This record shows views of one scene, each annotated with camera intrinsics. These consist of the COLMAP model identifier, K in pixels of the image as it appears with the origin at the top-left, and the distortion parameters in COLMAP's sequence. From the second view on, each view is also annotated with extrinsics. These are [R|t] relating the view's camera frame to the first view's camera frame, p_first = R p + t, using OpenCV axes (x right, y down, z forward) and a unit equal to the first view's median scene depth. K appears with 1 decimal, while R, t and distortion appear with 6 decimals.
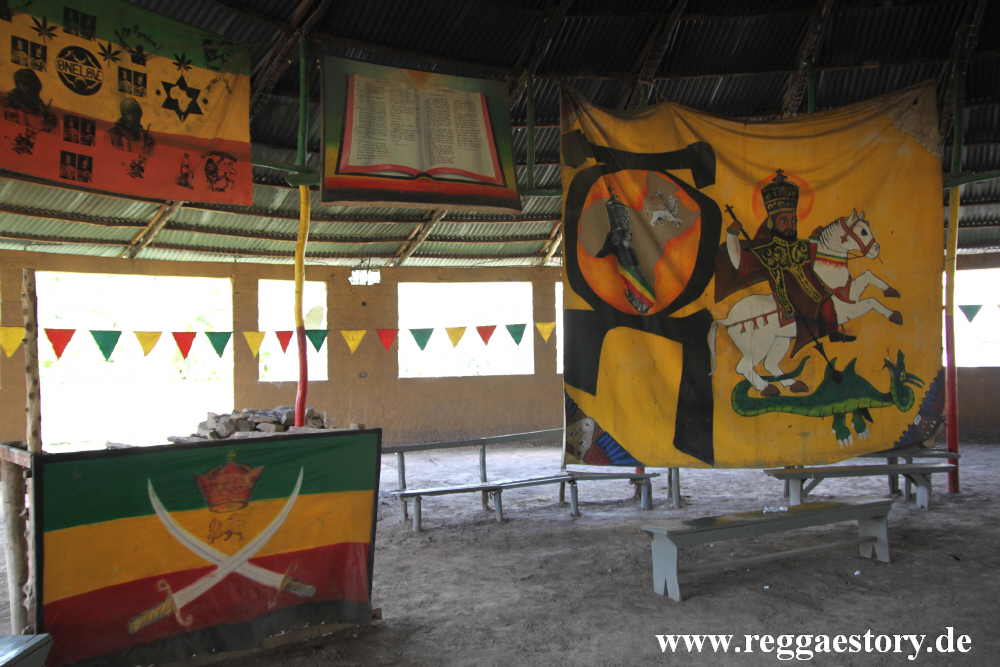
lens RADIAL K [[857.2, 0, 501.5], [0, 857.2, 331.7], [0, 0, 1]] dist [-0.129574, 0.112797]
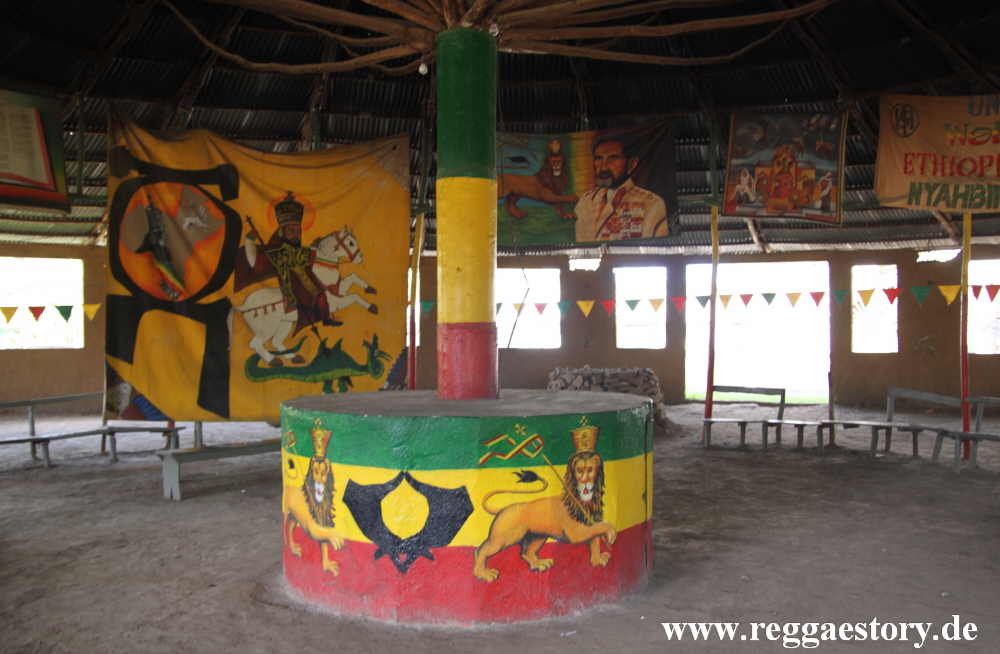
lens RADIAL K [[911.4, 0, 498.5], [0, 911.4, 344.2], [0, 0, 1]] dist [-0.090037, 0.107236]
pose [[0.893747, 0.014483, 0.448338, -0.002338], [-0.032579, 0.998935, 0.032675, -0.017960], [-0.447387, -0.043809, 0.893267, -0.483437]]
